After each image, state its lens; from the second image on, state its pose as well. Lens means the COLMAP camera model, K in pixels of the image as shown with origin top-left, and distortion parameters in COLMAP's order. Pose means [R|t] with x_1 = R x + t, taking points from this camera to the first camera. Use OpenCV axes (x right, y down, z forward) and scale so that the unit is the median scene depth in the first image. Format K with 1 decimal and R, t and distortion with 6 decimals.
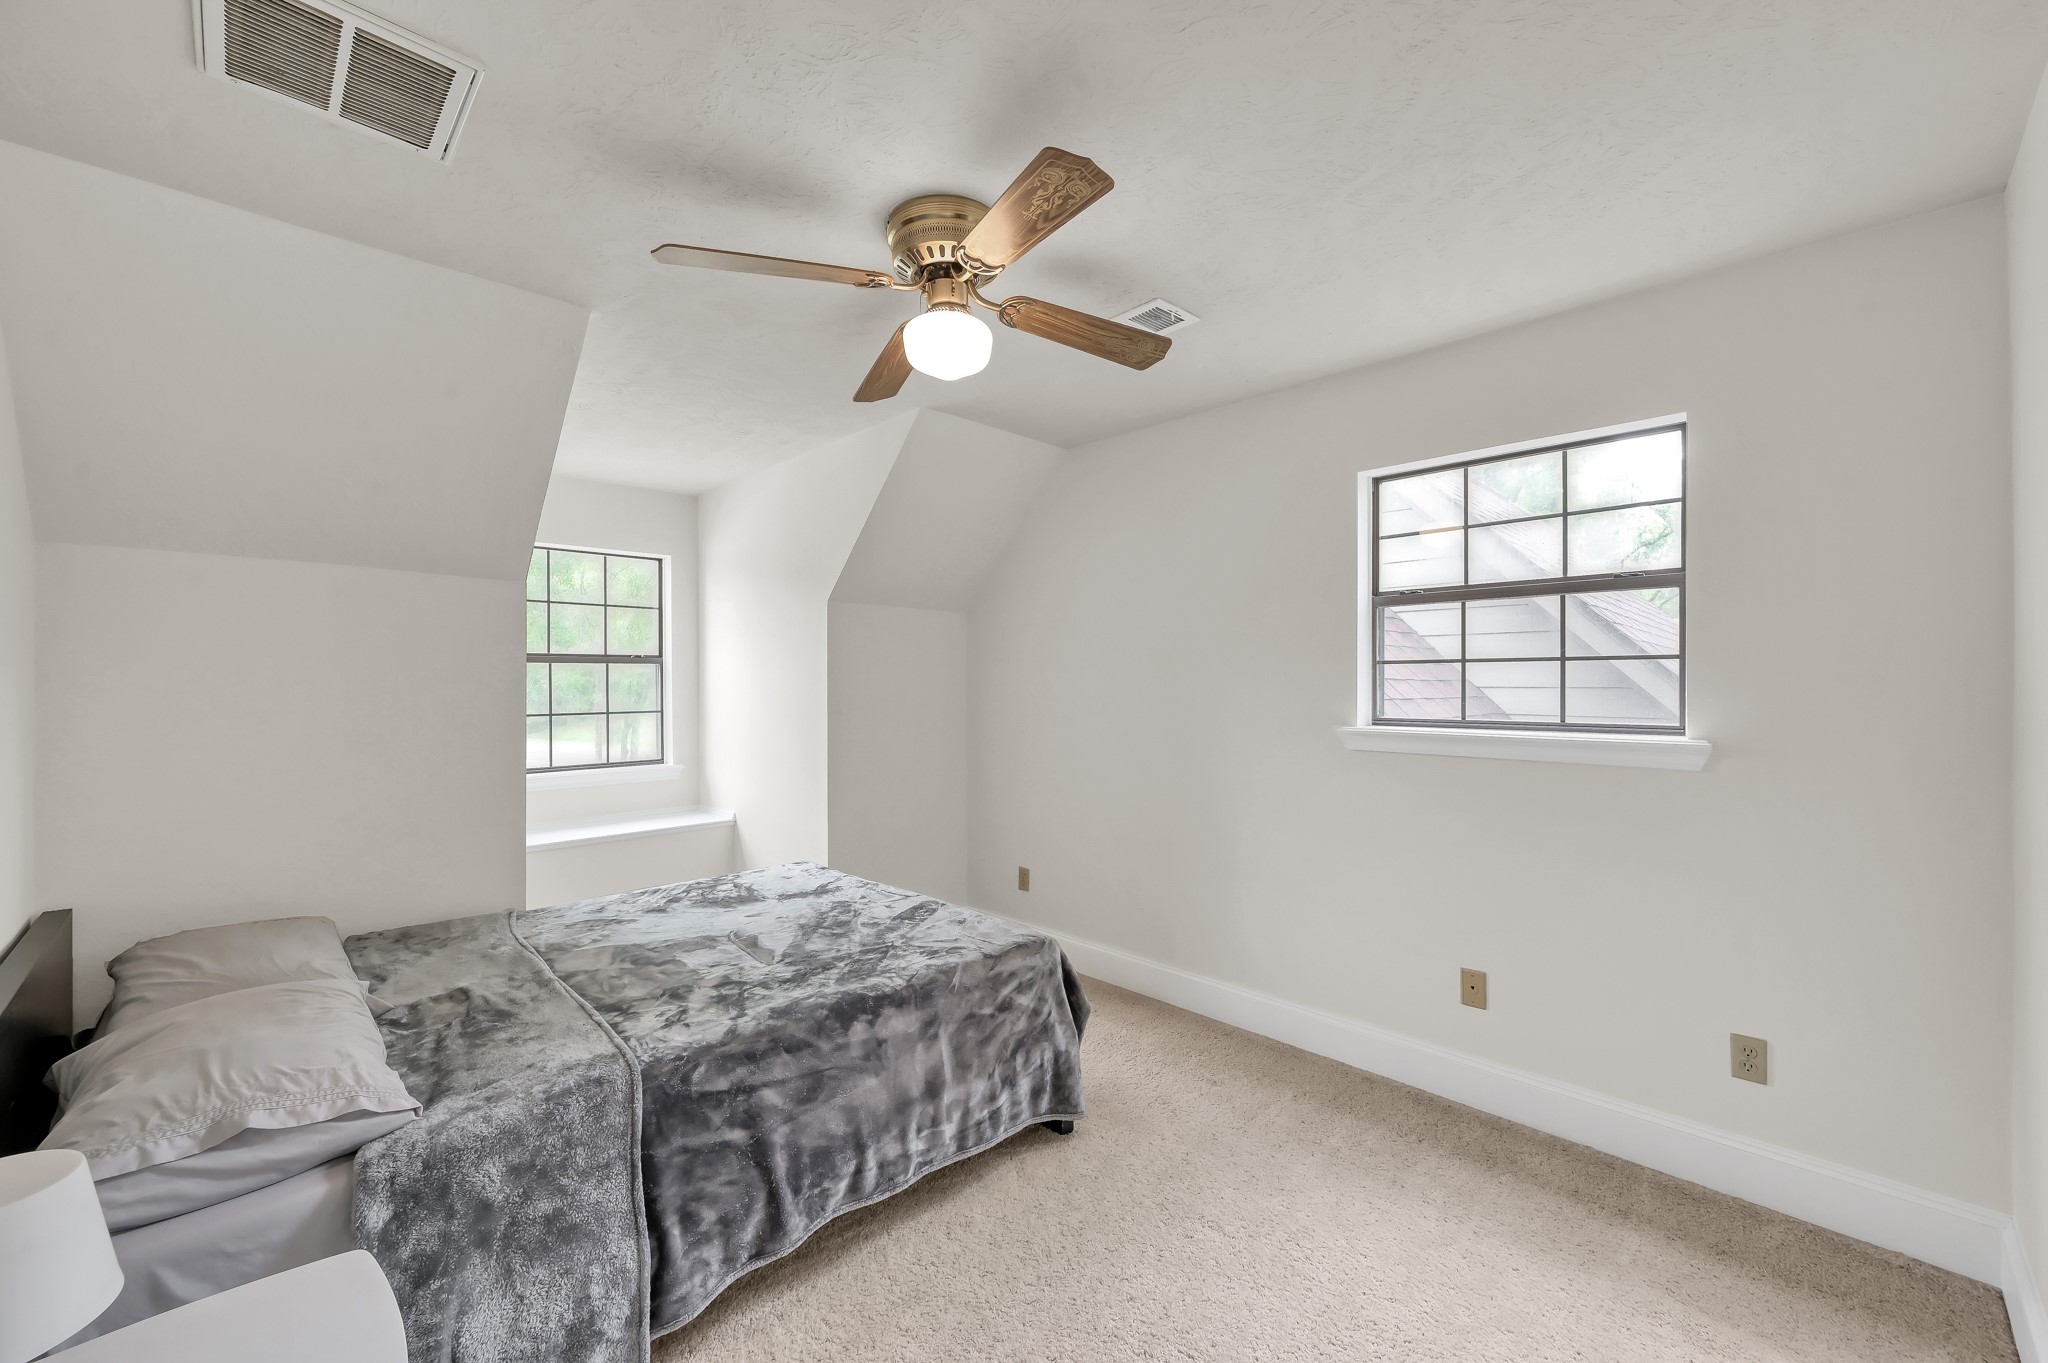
lens RADIAL K [[803.3, 0, 1024.0], [0, 803.3, 681.5], [0, 0, 1]] dist [0.000706, 0.000093]
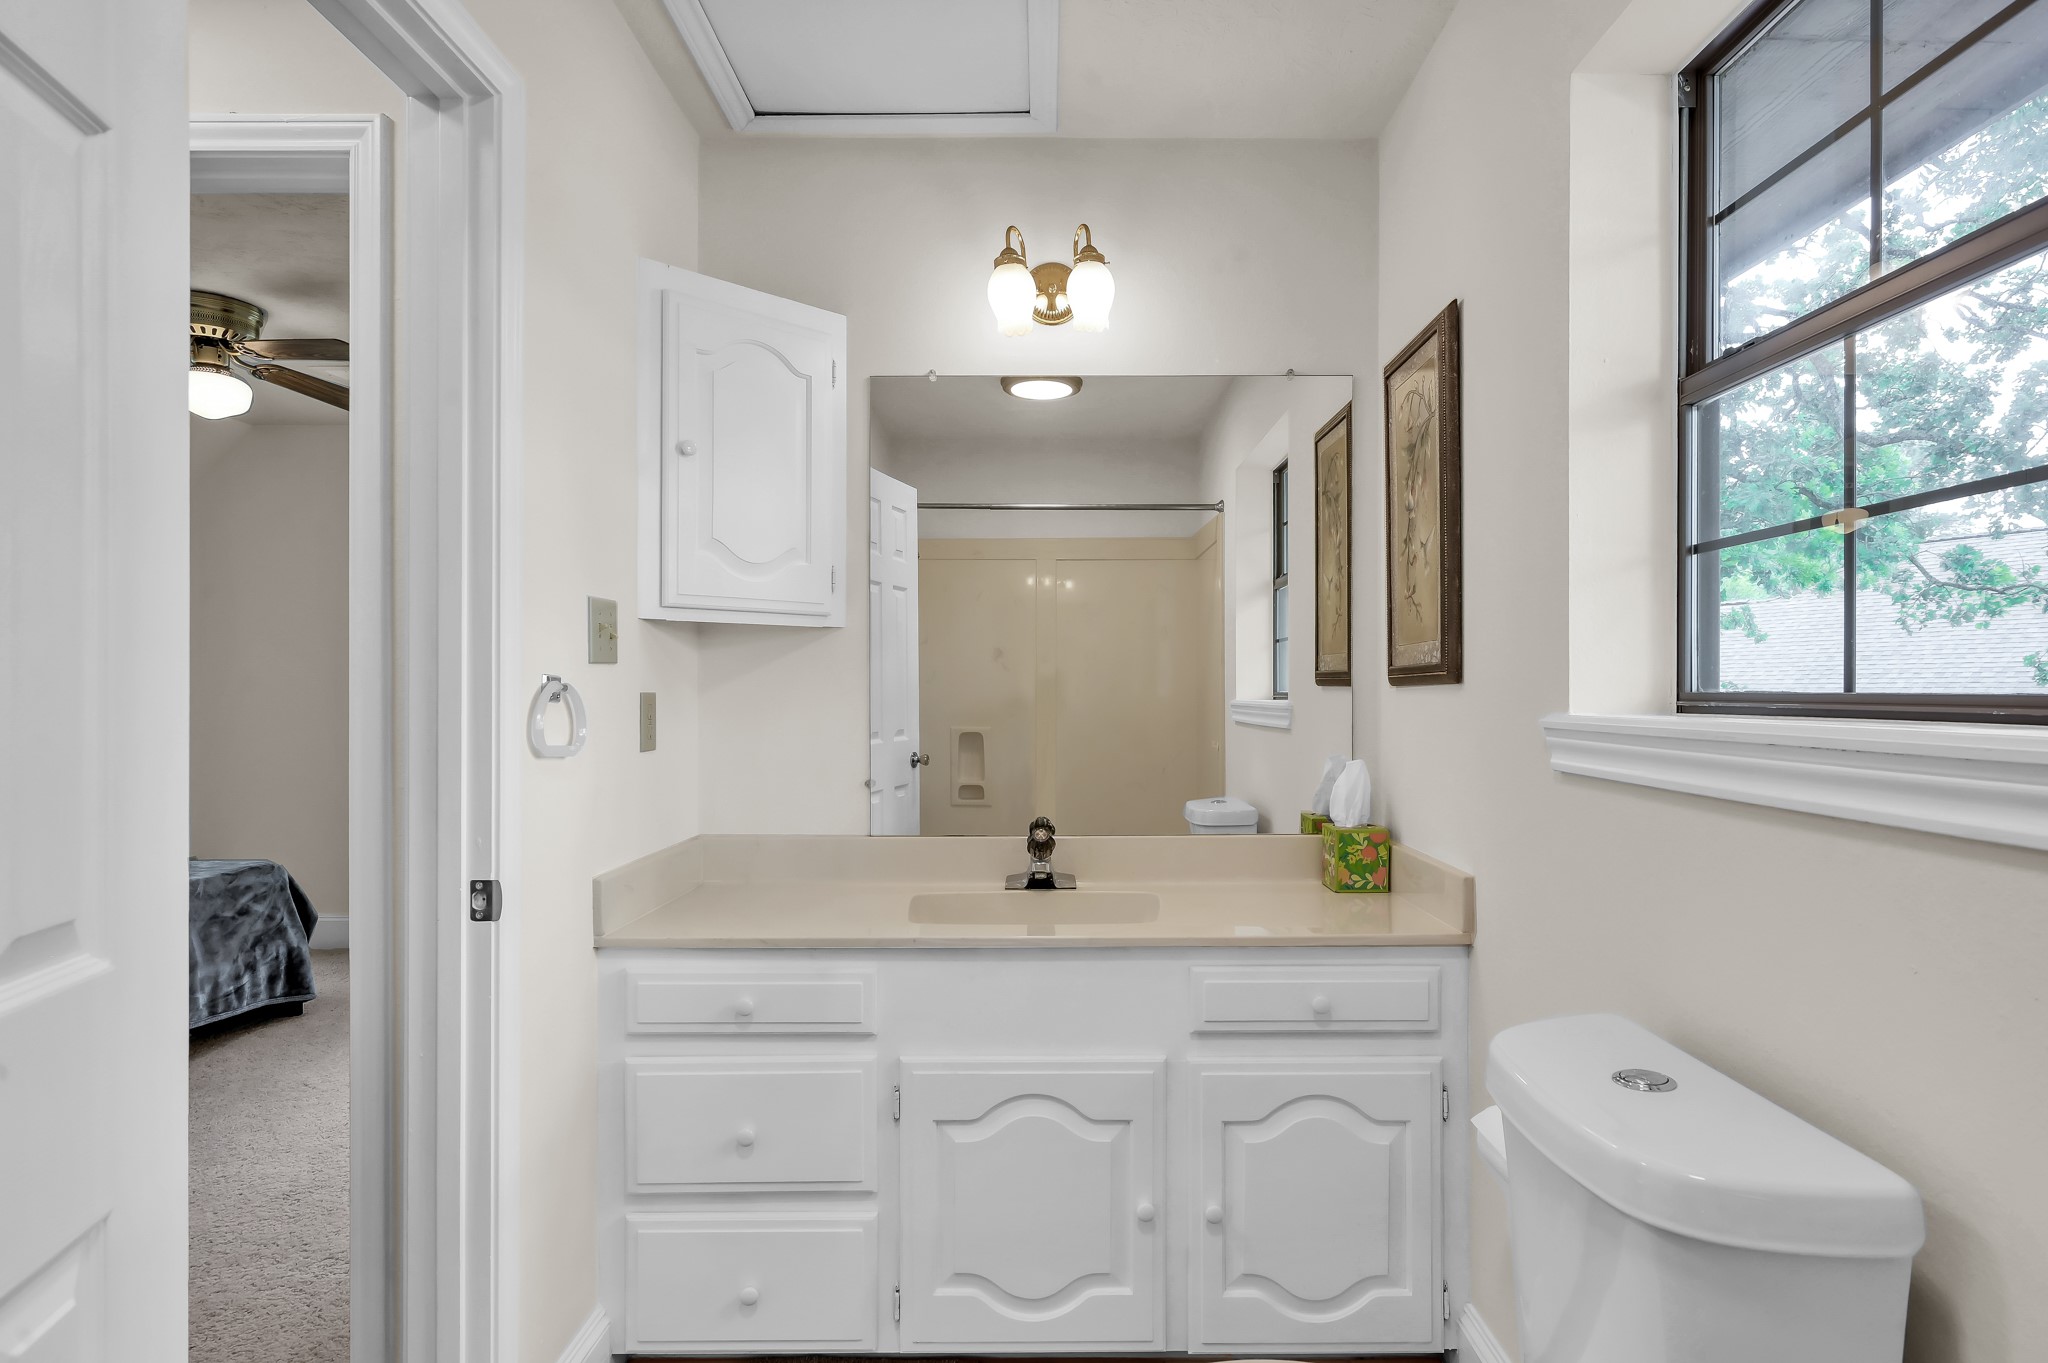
lens RADIAL K [[1067.1, 0, 1024.0], [0, 1067.1, 681.5], [0, 0, 1]] dist [0.000067, -0.000142]
pose [[0.719912, 0.001738, 0.694063, -0.301557], [0.005058, 0.999957, -0.007751, 0.067604], [-0.694046, 0.009090, 0.719873, -1.032320]]
